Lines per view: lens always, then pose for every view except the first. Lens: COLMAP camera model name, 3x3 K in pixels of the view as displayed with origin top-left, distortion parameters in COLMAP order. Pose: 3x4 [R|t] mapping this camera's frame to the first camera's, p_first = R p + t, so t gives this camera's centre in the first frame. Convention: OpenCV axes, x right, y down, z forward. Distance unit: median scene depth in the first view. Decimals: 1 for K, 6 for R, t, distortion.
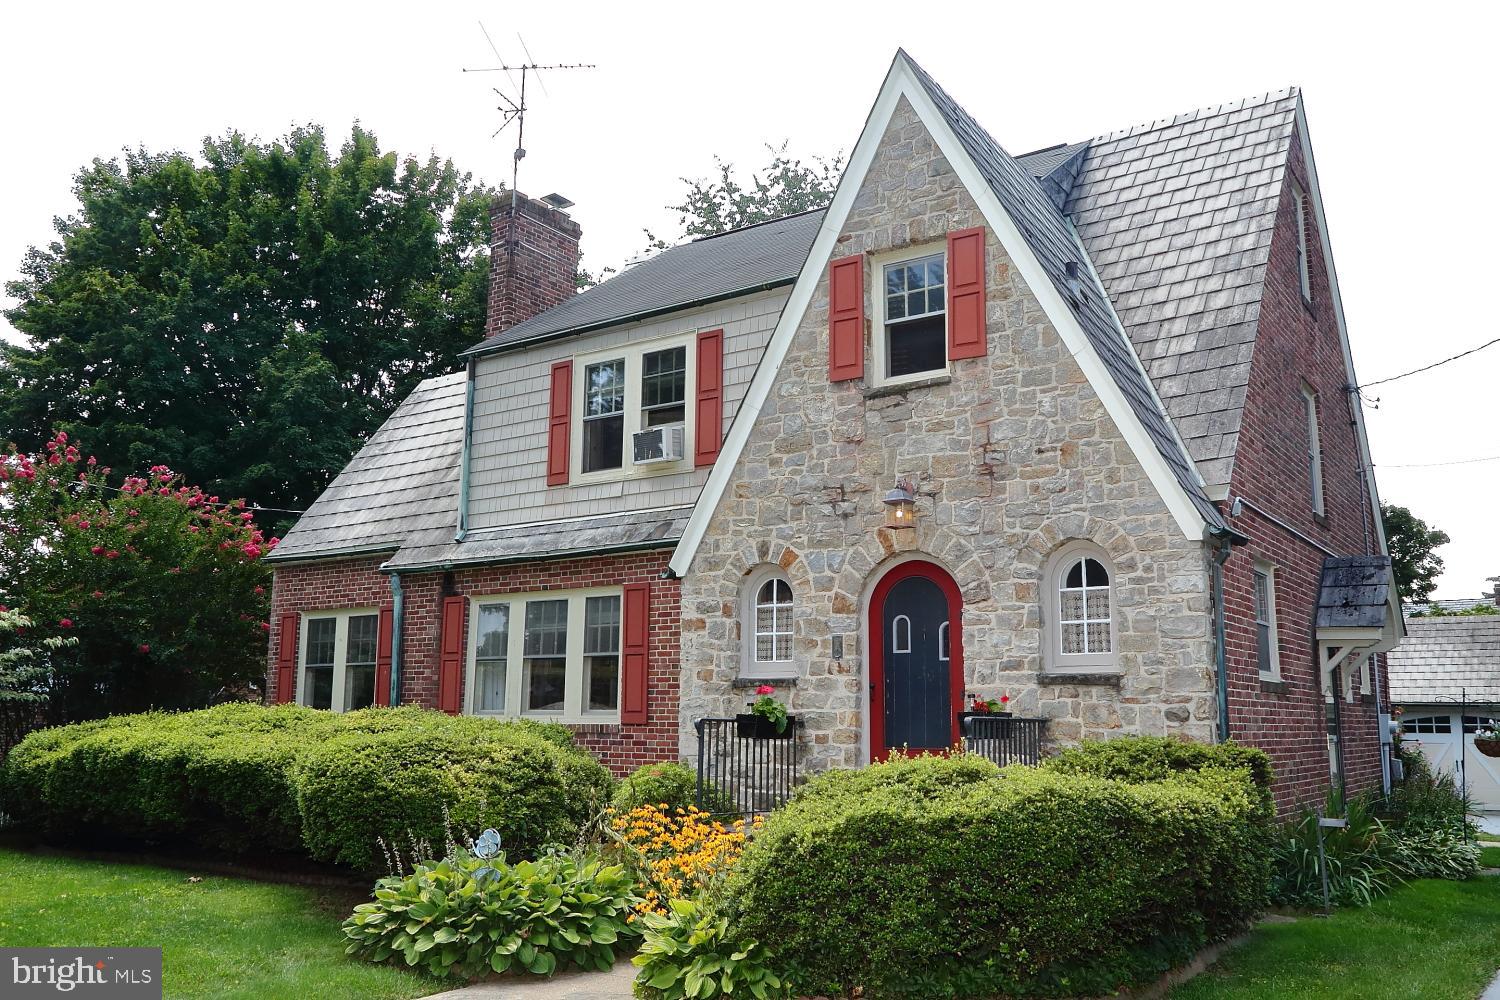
lens RADIAL K [[1272.7, 0, 750.0], [0, 1272.7, 500.0], [0, 0, 1]] dist [-0.049569, 0.004261]
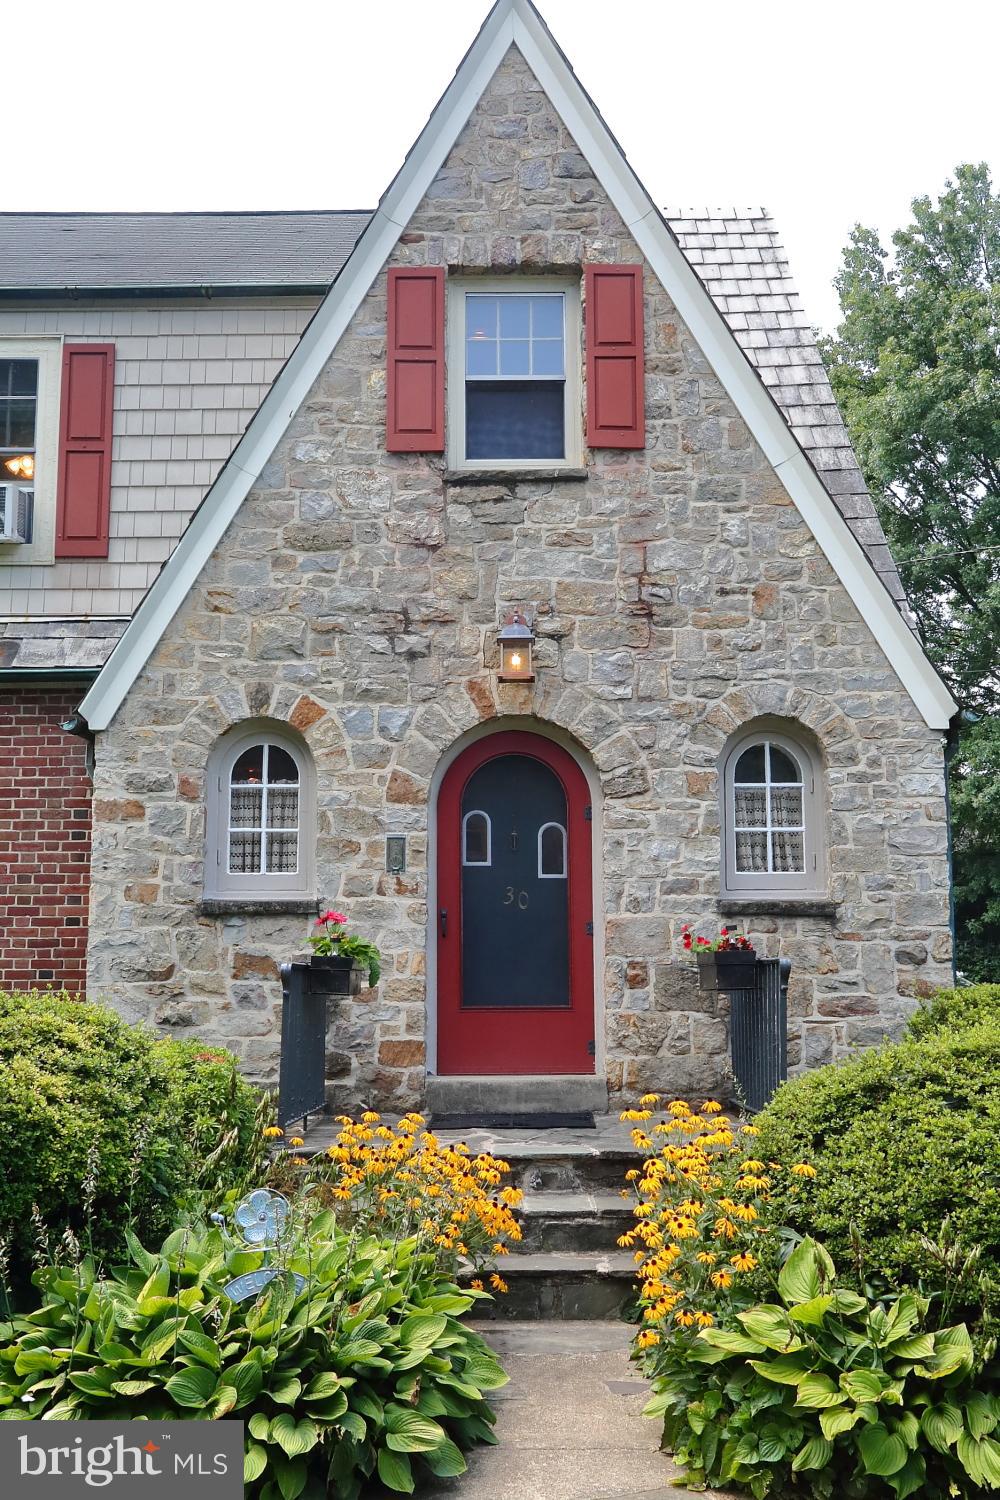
lens RADIAL K [[1525.4, 0, 500.0], [0, 1525.4, 750.0], [0, 0, 1]] dist [-0.002790, 0.030737]
pose [[0.828334, 0.070236, 0.555815, -0.322740], [-0.087702, 0.996135, 0.004825, 0.053153], [-0.553328, -0.052742, 0.831292, 0.315599]]
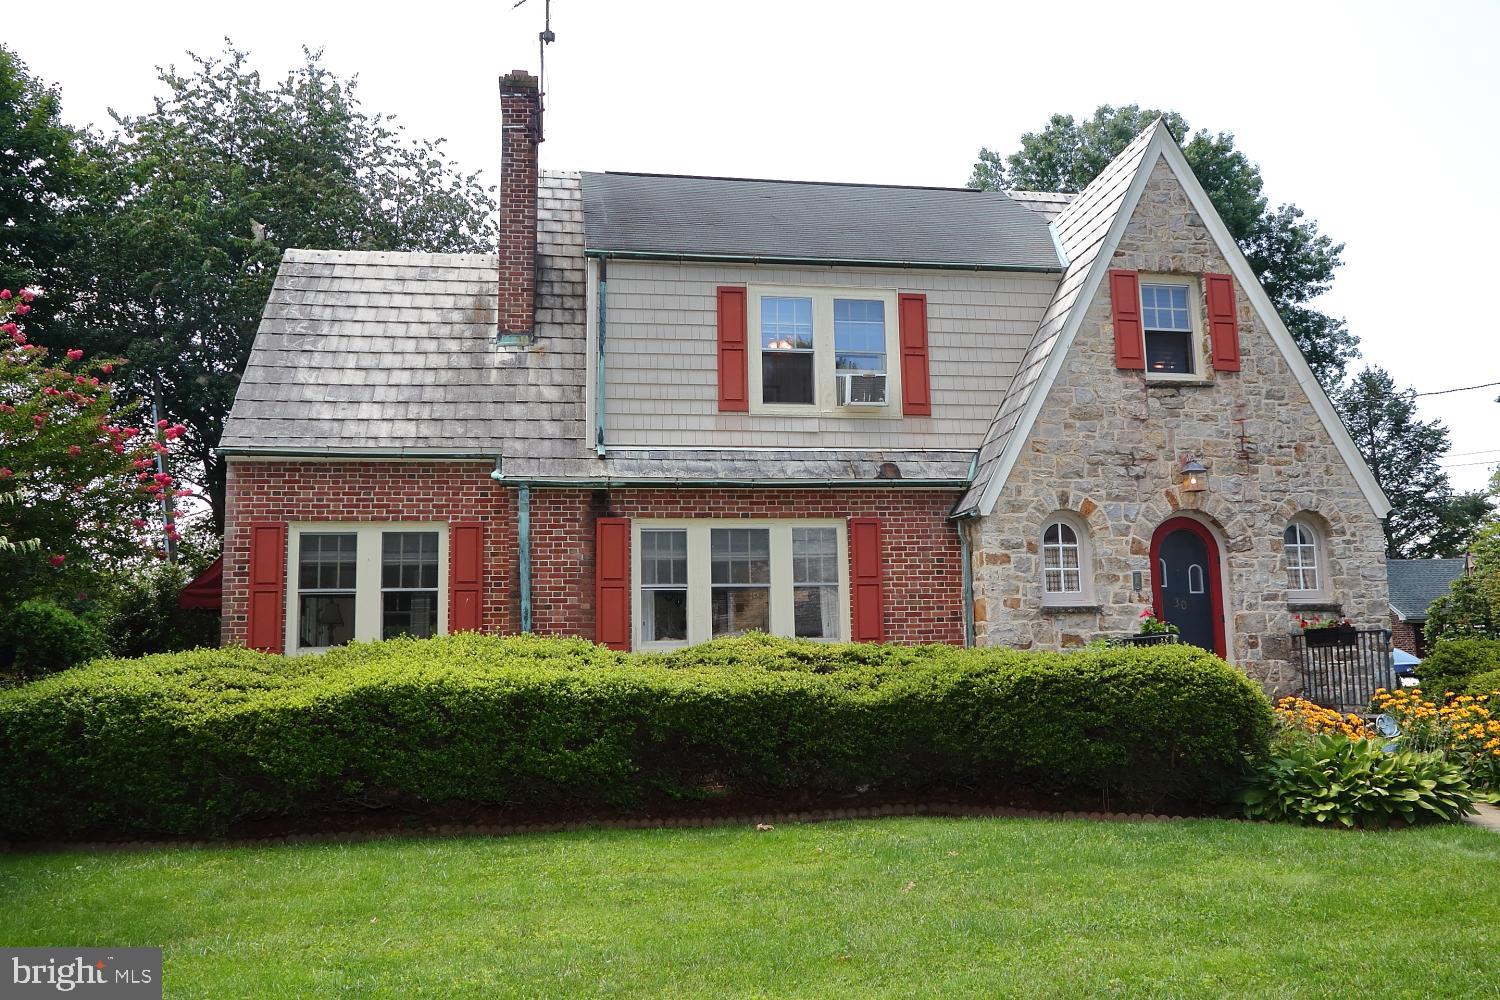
lens RADIAL K [[1222.1, 0, 750.0], [0, 1222.1, 500.0], [0, 0, 1]] dist [-0.057300, 0.011538]
pose [[0.713132, 0.077768, 0.696703, -1.032498], [-0.097049, 0.995210, -0.011751, 0.085740], [-0.694280, -0.059234, 0.717263, 0.403658]]
